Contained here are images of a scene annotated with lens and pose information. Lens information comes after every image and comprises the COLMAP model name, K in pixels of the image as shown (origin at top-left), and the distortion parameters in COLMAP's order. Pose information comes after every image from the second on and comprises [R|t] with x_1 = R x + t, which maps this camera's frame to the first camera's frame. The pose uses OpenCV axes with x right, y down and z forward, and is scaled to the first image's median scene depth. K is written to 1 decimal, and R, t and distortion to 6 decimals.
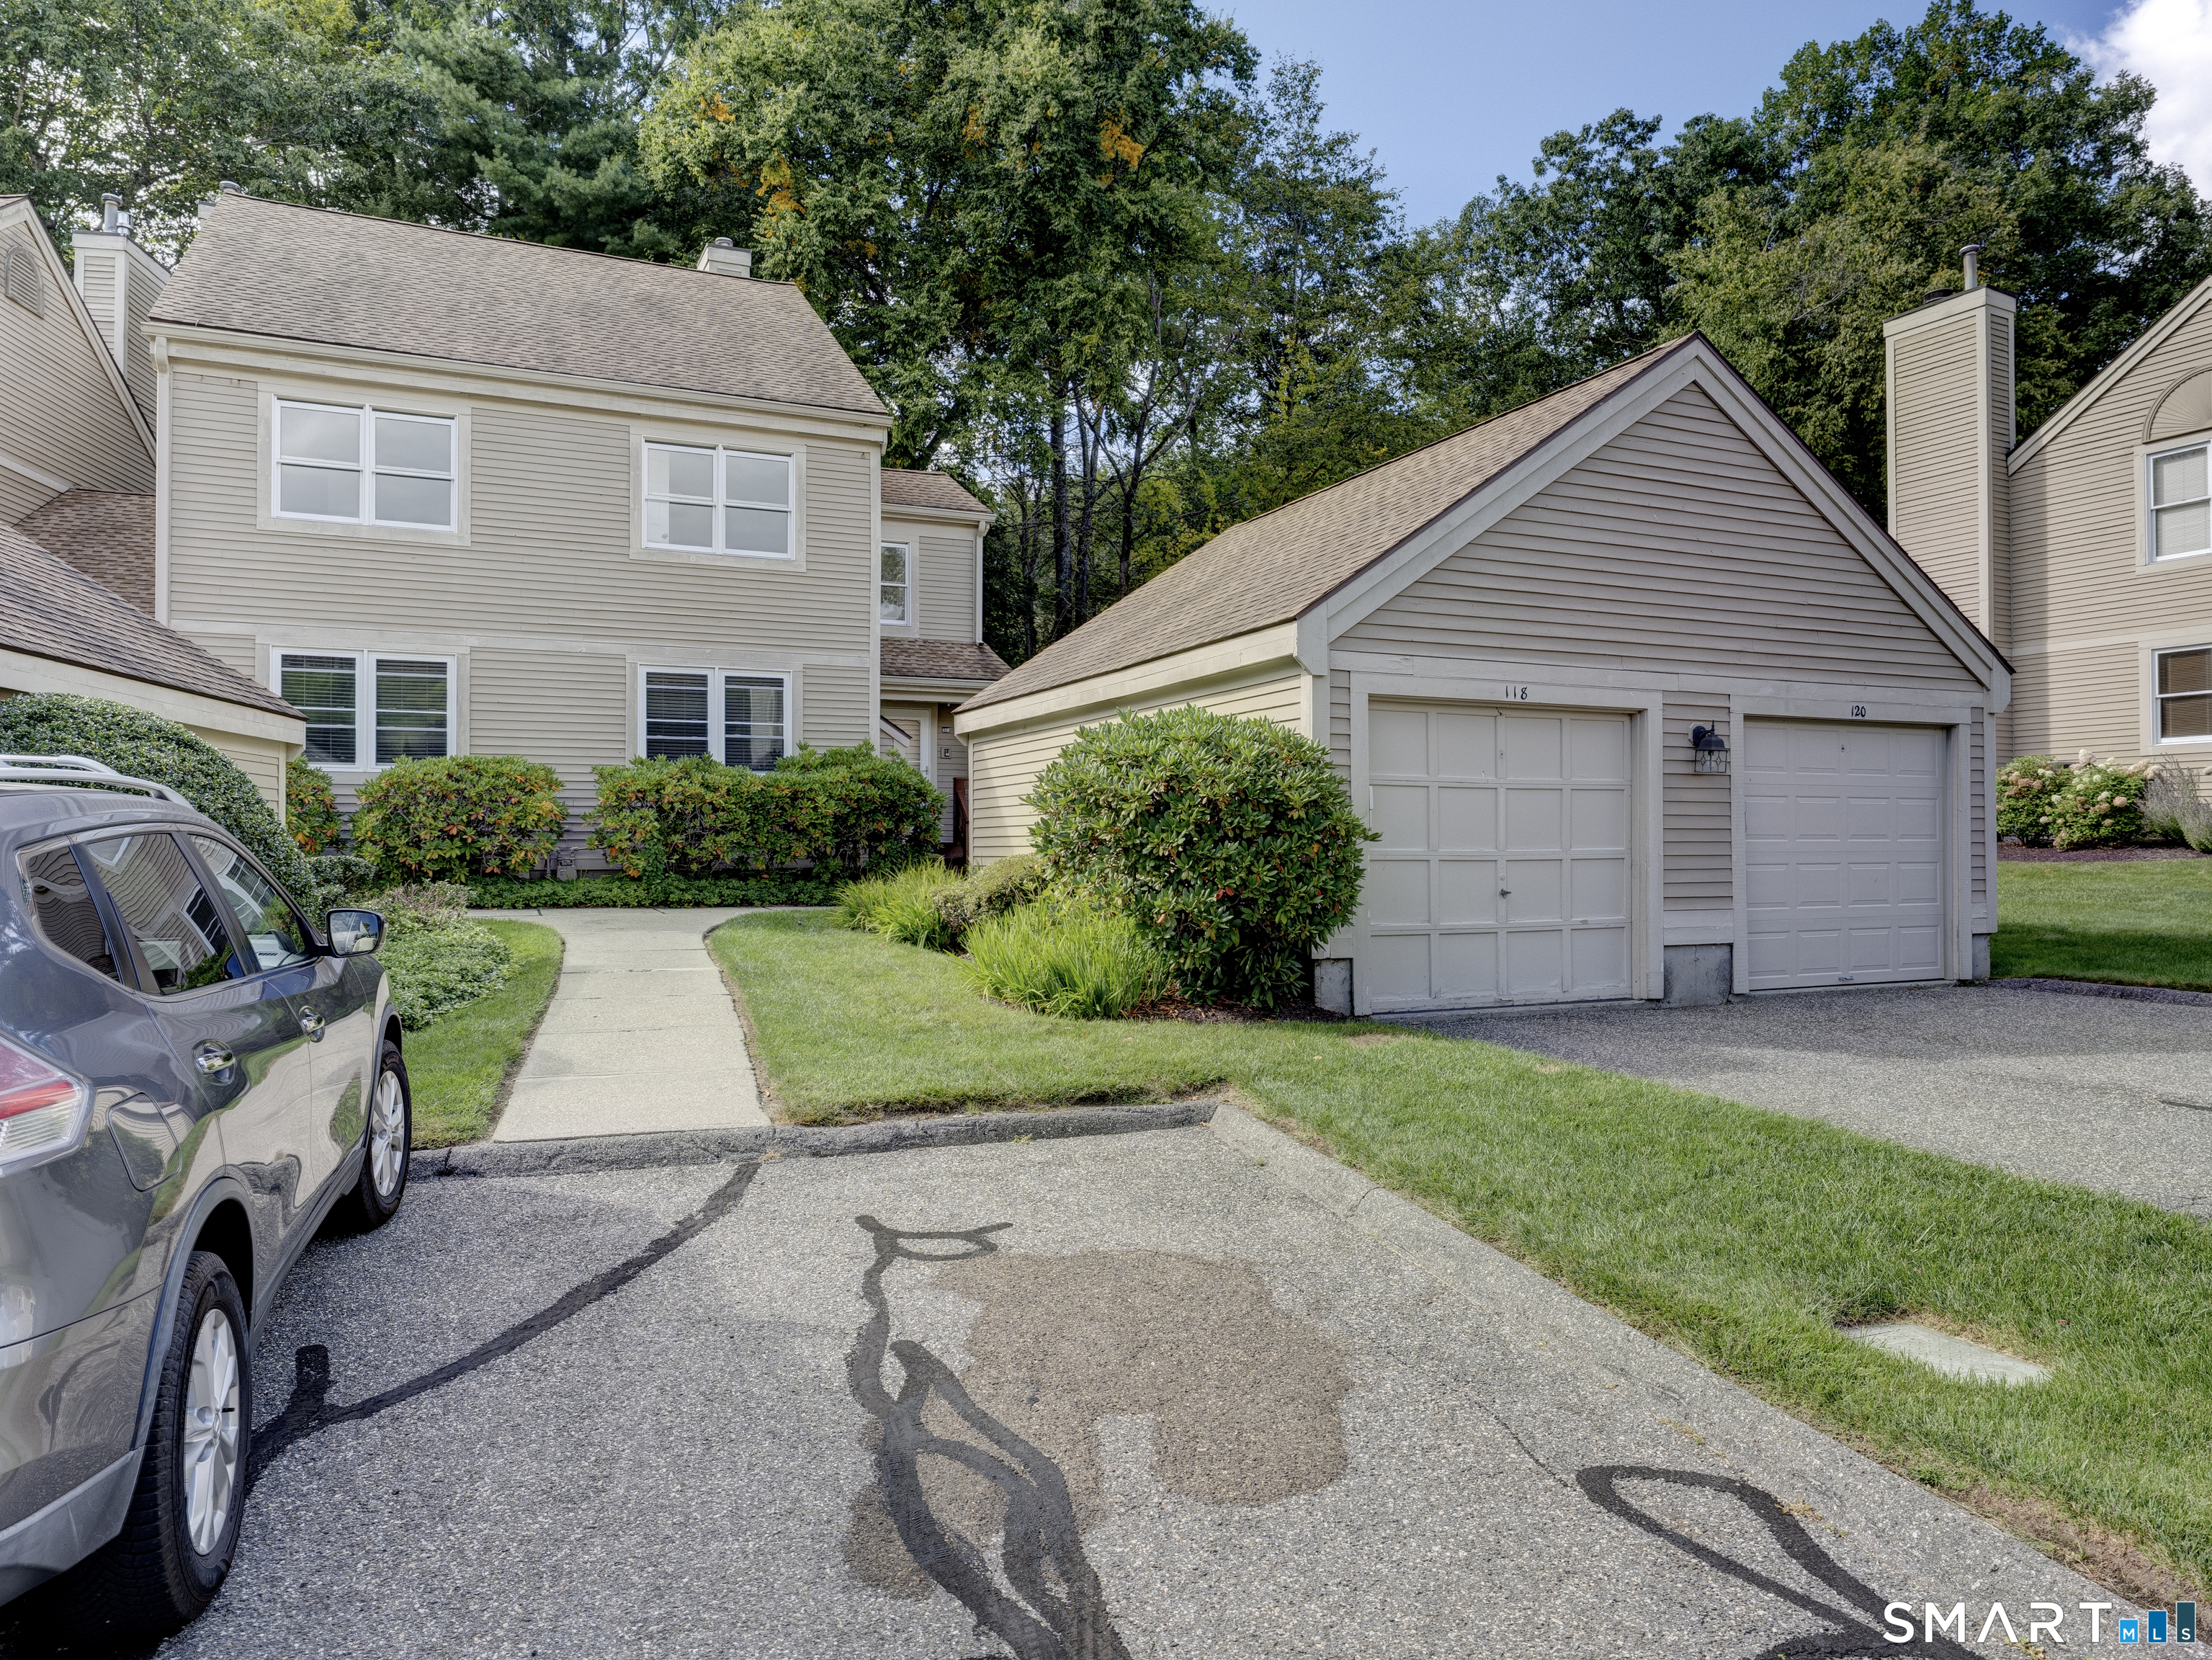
lens RADIAL K [[1473.4, 0, 1106.0], [0, 1473.4, 830.0], [0, 0, 1]] dist [-0.000775, 0.002484]
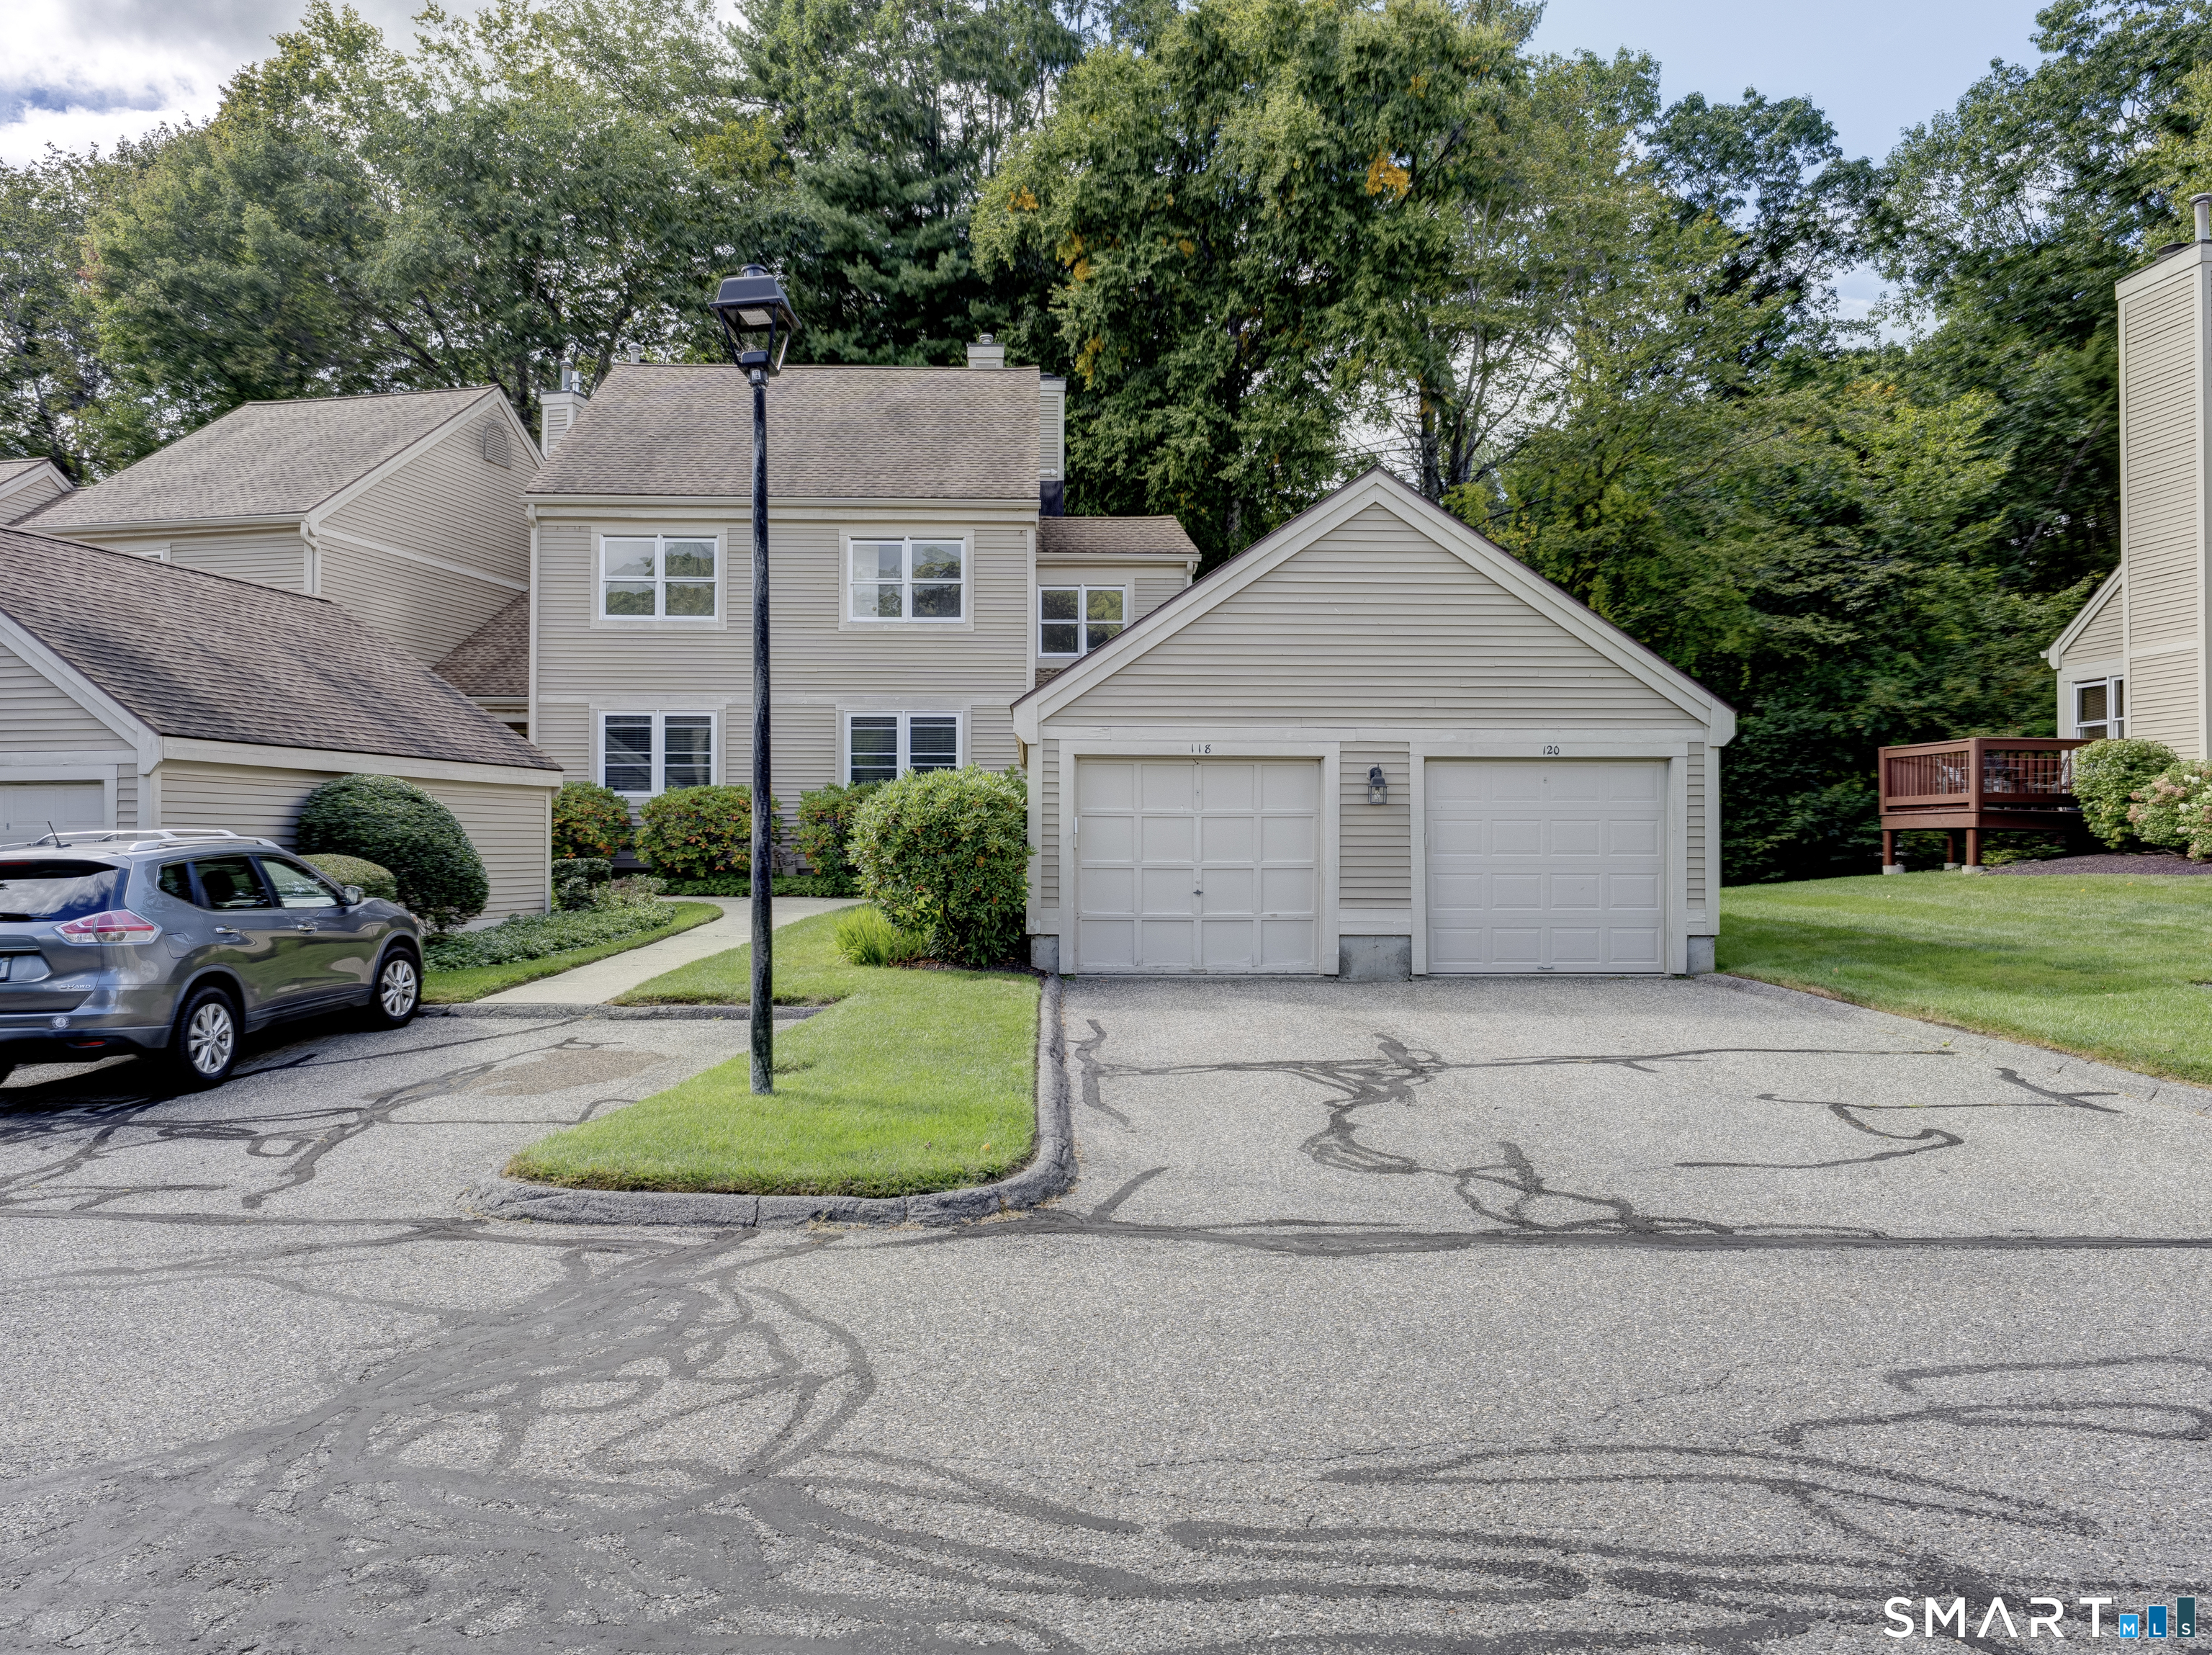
lens RADIAL K [[1682.3, 0, 1063.8], [0, 1682.3, 826.3], [0, 0, 1]] dist [-0.001011, -0.001339]
pose [[0.917807, -0.000504, -0.397027, 0.491408], [0.001329, 0.999997, 0.001802, -0.014241], [0.397025, -0.002182, 0.917805, -0.316629]]
